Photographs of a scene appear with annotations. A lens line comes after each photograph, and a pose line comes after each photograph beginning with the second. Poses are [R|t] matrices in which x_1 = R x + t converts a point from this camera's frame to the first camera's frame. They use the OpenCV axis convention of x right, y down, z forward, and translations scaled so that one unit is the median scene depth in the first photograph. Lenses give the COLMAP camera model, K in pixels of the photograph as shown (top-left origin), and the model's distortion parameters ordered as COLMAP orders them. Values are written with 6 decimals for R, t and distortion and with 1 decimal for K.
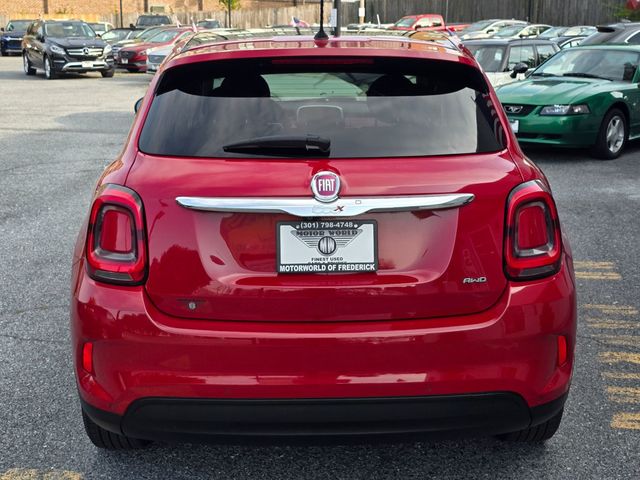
lens RADIAL K [[441.5, 0, 324.3], [0, 441.5, 239.2], [0, 0, 1]] dist [0.040741, -0.036312]
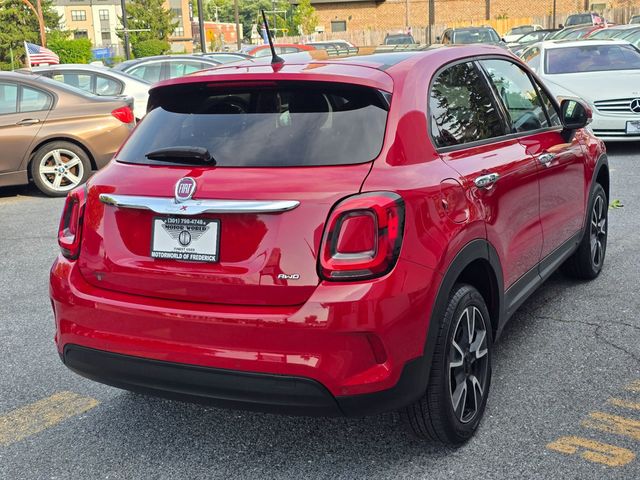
lens RADIAL K [[433.2, 0, 403.1], [0, 433.2, 244.4], [0, 0, 1]] dist [0.006793, 0.000018]
pose [[0.967449, 0.068184, -0.243709, 0.882388], [-0.067684, 0.997652, 0.010435, -0.021644], [0.243848, 0.006400, 0.969792, -0.014271]]
